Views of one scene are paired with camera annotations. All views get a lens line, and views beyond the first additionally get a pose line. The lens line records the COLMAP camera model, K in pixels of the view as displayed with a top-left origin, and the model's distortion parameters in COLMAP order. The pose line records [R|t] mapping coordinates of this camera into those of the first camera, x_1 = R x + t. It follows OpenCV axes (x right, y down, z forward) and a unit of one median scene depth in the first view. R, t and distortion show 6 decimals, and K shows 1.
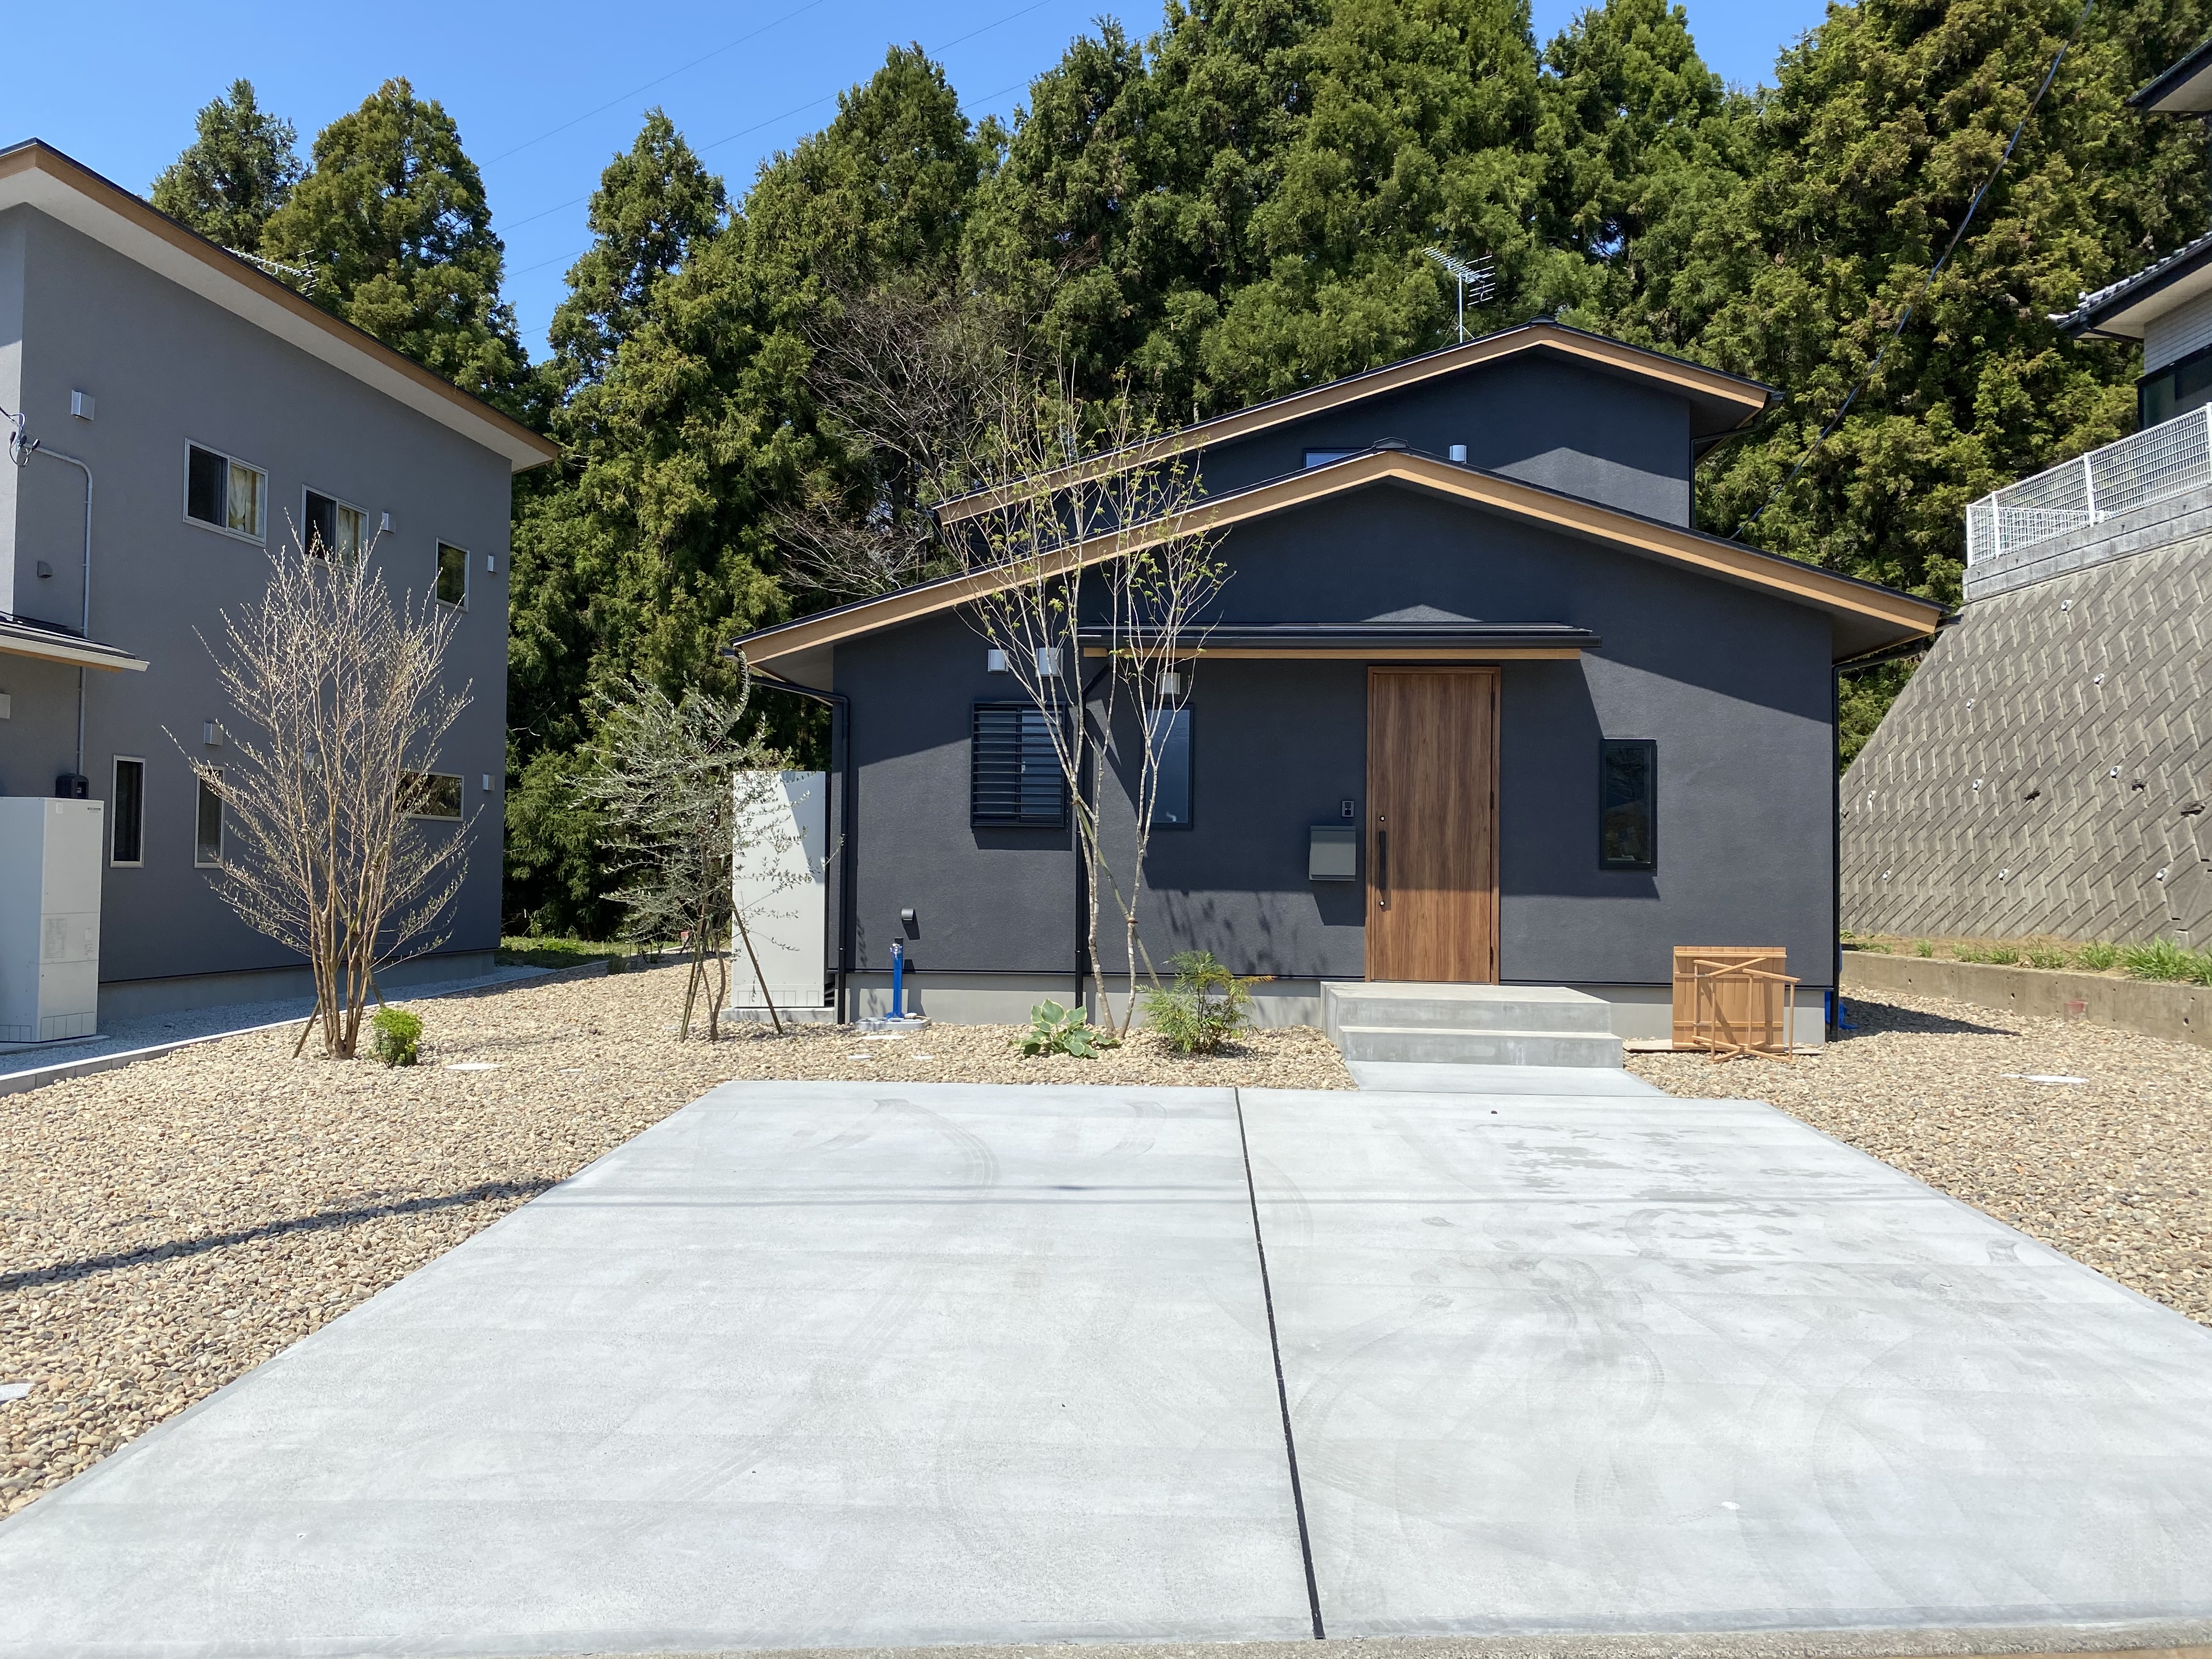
lens RADIAL K [[1702.8, 0, 1106.0], [0, 1702.8, 829.5], [0, 0, 1]] dist [-0.027128, -0.001914]
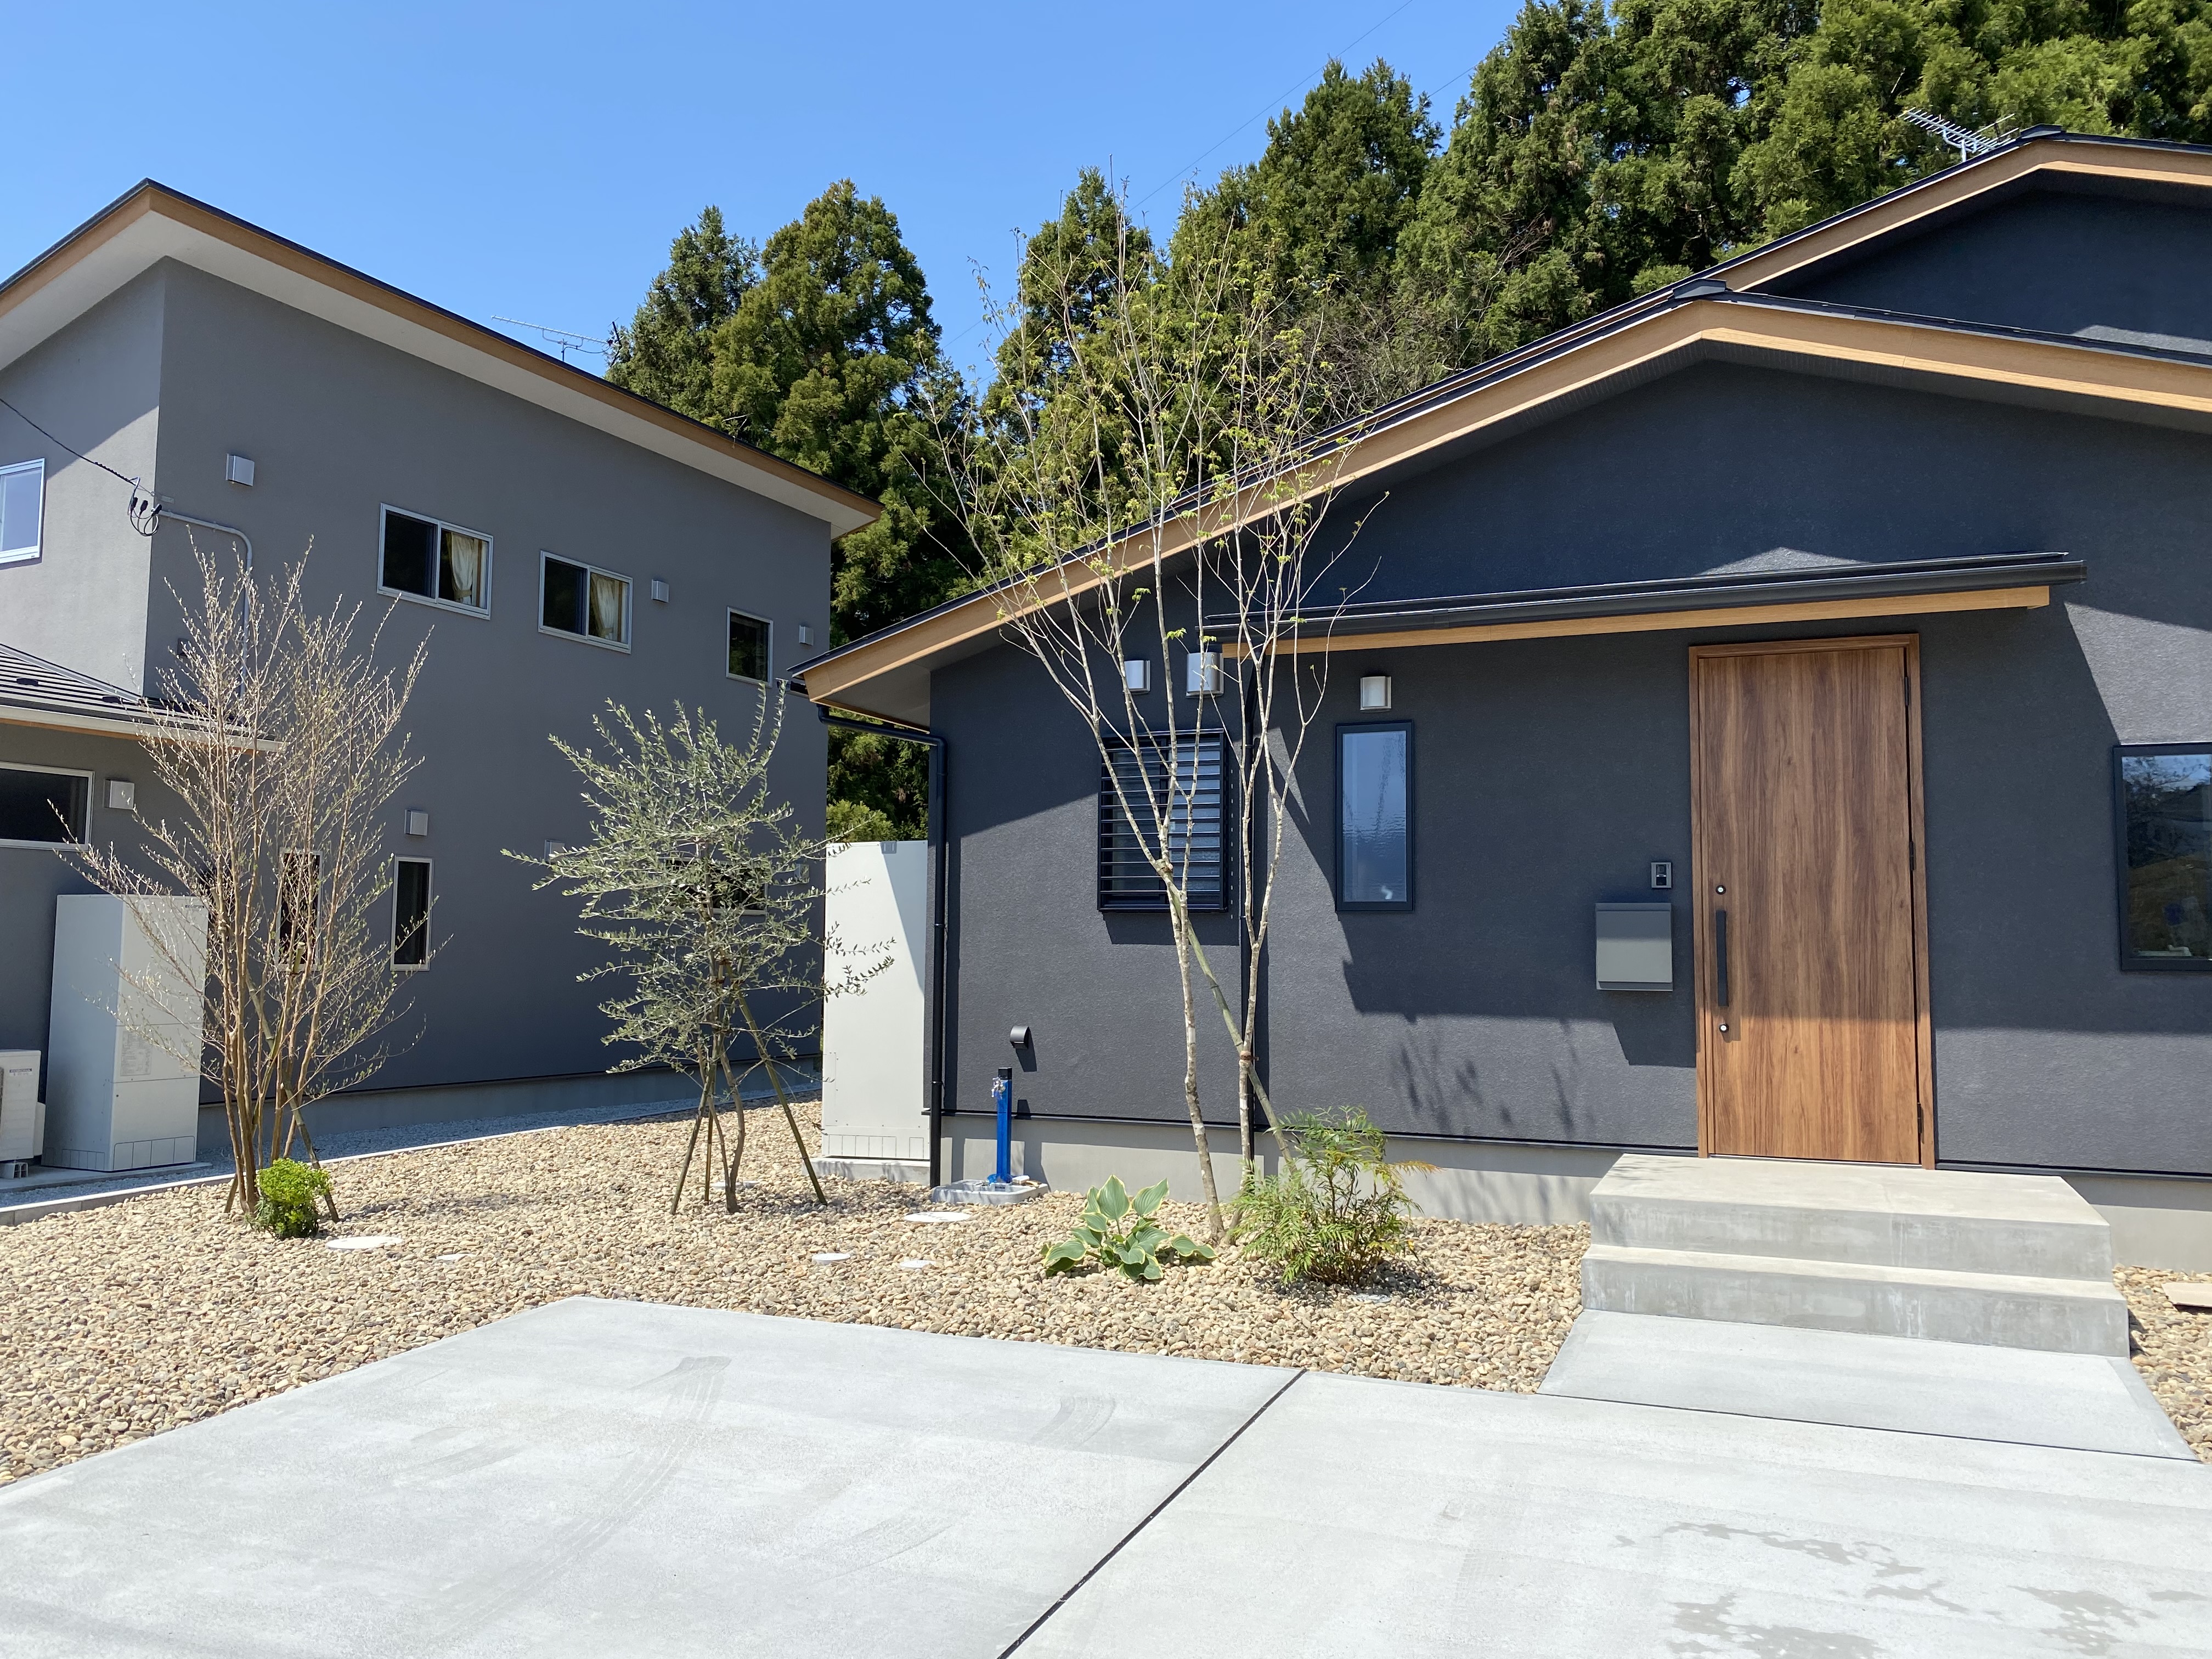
lens RADIAL K [[1672.5, 0, 1106.0], [0, 1672.5, 829.5], [0, 0, 1]] dist [-0.009959, -0.006411]
pose [[0.937641, -0.031811, -0.346146, 0.070762], [0.013546, 0.998391, -0.055059, 0.000908], [0.347341, 0.046937, 0.936564, 0.150960]]
